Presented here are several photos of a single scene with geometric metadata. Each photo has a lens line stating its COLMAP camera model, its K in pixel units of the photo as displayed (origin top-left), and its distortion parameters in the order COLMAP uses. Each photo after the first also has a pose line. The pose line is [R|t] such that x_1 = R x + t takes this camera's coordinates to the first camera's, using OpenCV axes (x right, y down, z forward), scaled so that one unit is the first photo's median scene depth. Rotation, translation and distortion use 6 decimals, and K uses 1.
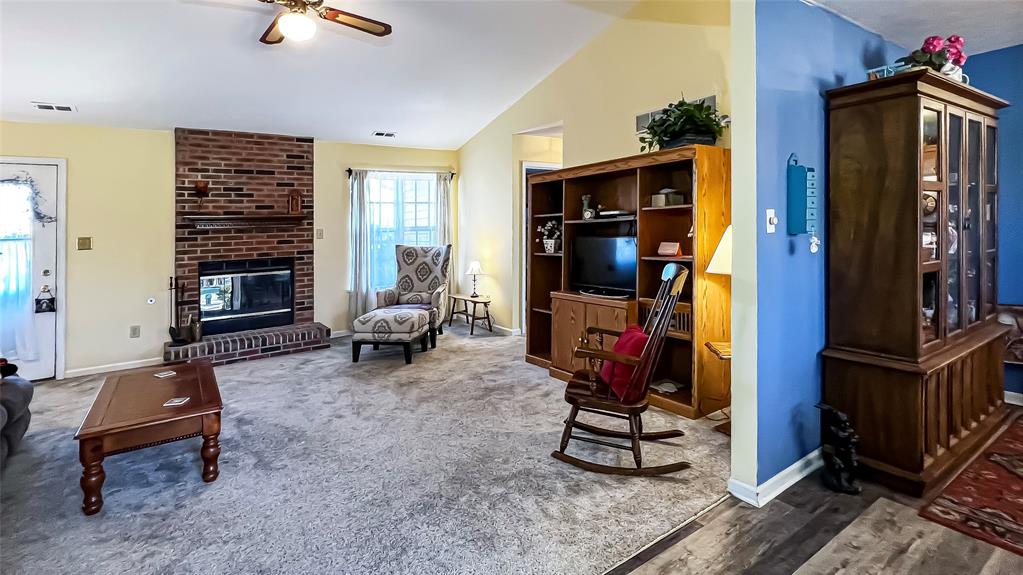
lens RADIAL K [[459.6, 0, 502.4], [0, 459.6, 209.2], [0, 0, 1]] dist [0.000612, 0.000131]
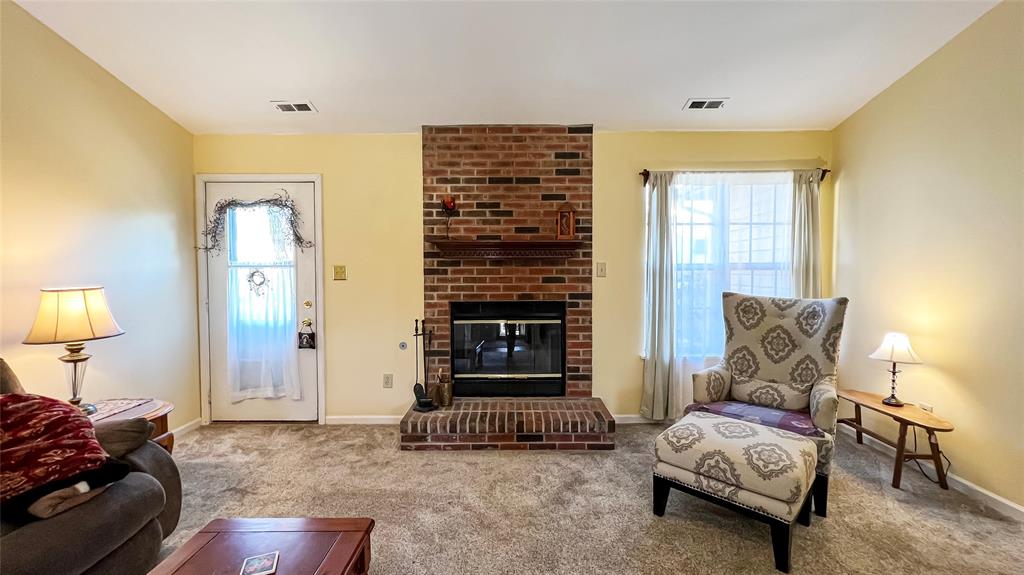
lens RADIAL K [[416.3, 0, 514.5], [0, 416.3, 259.3], [0, 0, 1]] dist [0.000621, -0.000025]
pose [[0.824083, 0.014421, -0.566285, -0.170874], [-0.000637, 0.999699, 0.024531, 0.025744], [0.566468, -0.019855, 0.823844, 0.466252]]
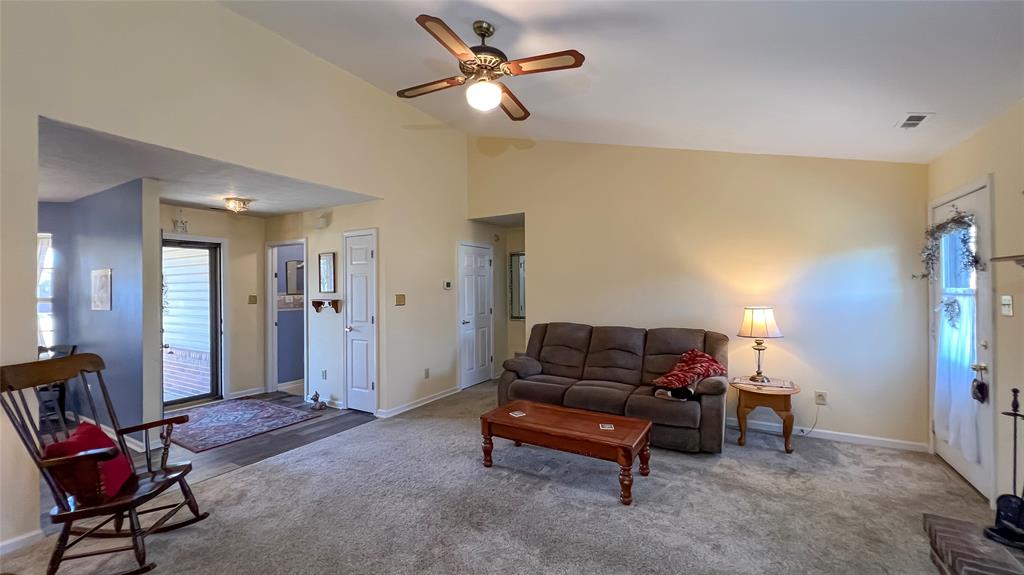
lens RADIAL K [[415.2, 0, 508.0], [0, 415.2, 271.4], [0, 0, 1]] dist [-0.000744, 0.000088]
pose [[-0.903525, 0.020402, -0.428050, -0.074820], [0.049366, 0.997172, -0.056674, 0.023583], [0.425683, -0.072337, -0.901976, 1.037885]]
